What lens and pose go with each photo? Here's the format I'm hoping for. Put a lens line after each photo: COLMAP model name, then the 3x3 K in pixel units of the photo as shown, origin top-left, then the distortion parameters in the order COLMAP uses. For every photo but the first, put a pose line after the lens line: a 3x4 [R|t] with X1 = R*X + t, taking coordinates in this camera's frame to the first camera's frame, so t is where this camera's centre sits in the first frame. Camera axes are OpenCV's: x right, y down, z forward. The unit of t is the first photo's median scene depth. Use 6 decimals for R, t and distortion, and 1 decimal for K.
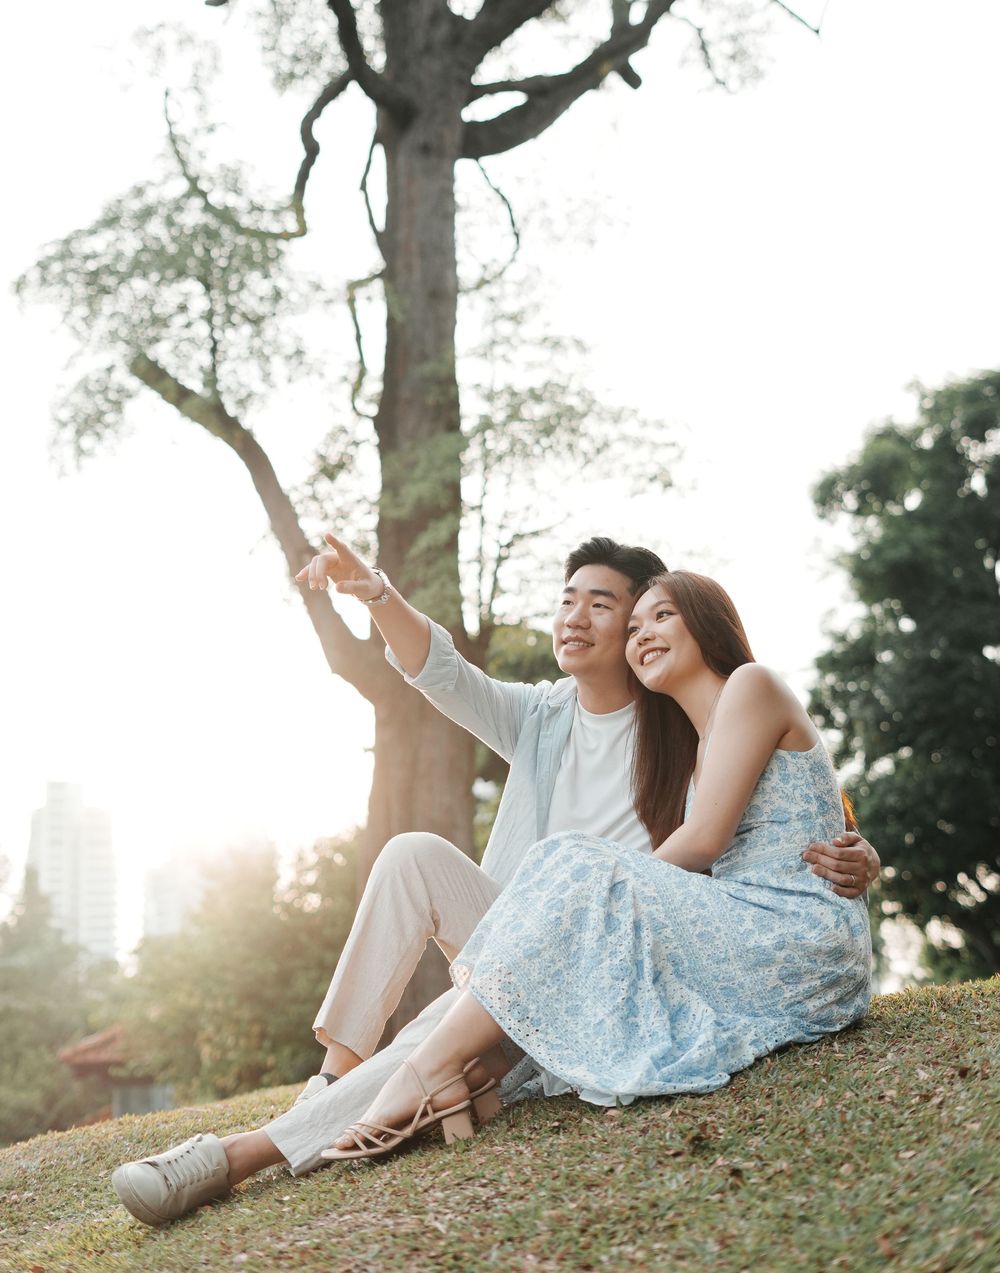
lens RADIAL K [[2157.0, 0, 504.4], [0, 2157.0, 566.5], [0, 0, 1]] dist [0.002029, 0.079041]
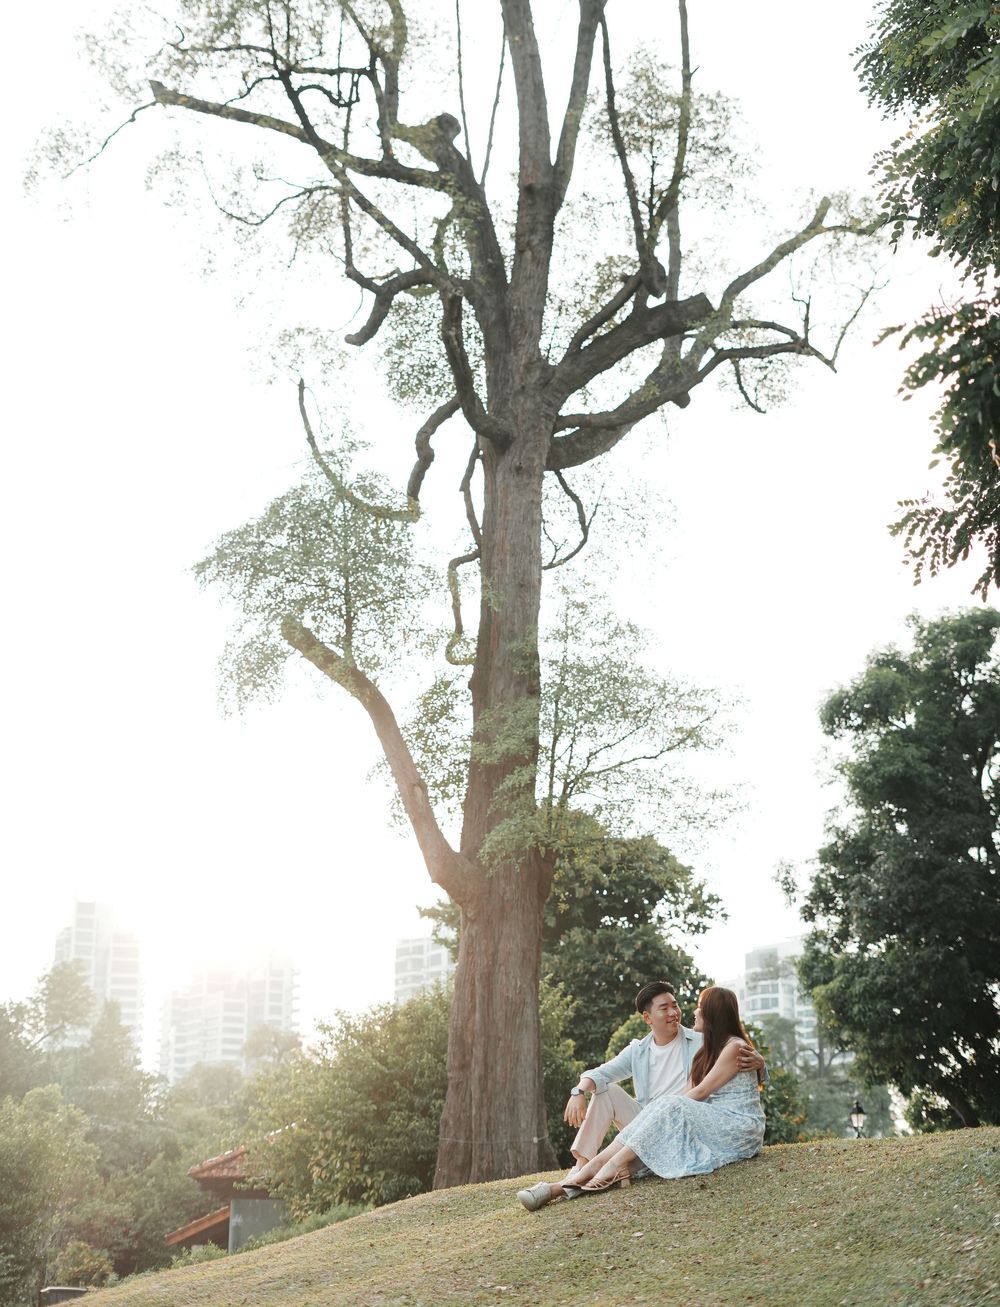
lens RADIAL K [[2208.1, 0, 512.7], [0, 2208.1, 615.8], [0, 0, 1]] dist [-0.002805, 0.047260]
pose [[0.999236, 0.038323, -0.007655, -0.026714], [-0.038565, 0.998665, -0.034353, -0.061351], [0.006328, 0.034622, 0.999380, -0.306971]]
